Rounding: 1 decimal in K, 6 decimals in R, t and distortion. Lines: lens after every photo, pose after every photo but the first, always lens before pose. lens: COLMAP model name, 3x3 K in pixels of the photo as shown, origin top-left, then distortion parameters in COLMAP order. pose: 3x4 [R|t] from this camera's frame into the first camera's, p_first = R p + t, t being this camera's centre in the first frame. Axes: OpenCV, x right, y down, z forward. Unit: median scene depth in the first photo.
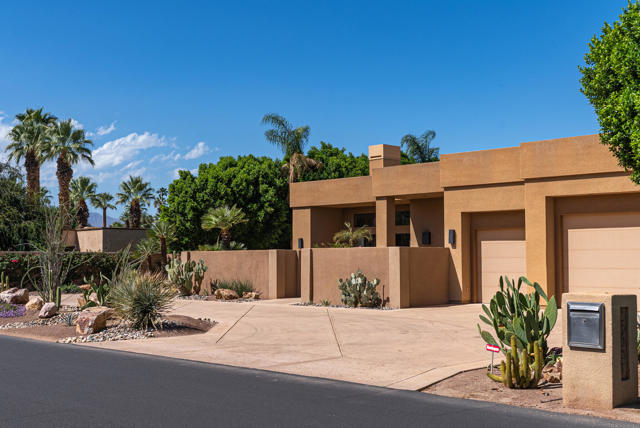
lens RADIAL K [[817.0, 0, 318.6], [0, 817.0, 215.3], [0, 0, 1]] dist [0.020702, 0.000000]
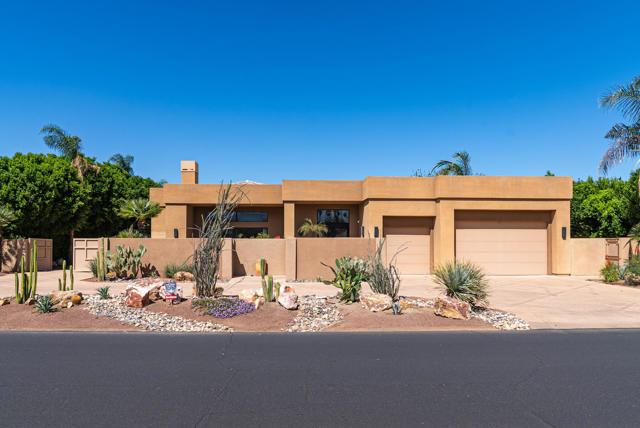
lens RADIAL K [[471.9, 0, 318.5], [0, 471.9, 213.8], [0, 0, 1]] dist [-0.003675, -0.000787]
pose [[0.689946, 0.056572, 0.721647, -0.479965], [-0.044823, 0.998367, -0.035411, 0.025795], [-0.722472, -0.007915, 0.691355, 0.430580]]
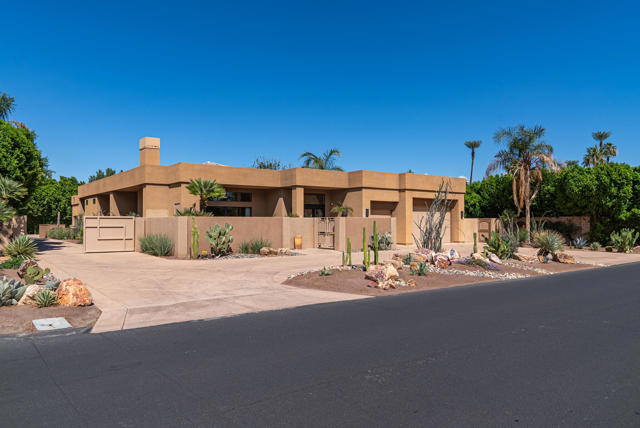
lens RADIAL K [[466.9, 0, 321.7], [0, 466.9, 215.4], [0, 0, 1]] dist [-0.013275, -0.007365]
pose [[0.167134, 0.023871, 0.985645, -0.859528], [-0.053003, 0.998479, -0.015194, 0.049840], [-0.984508, -0.049703, 0.168145, 0.825073]]
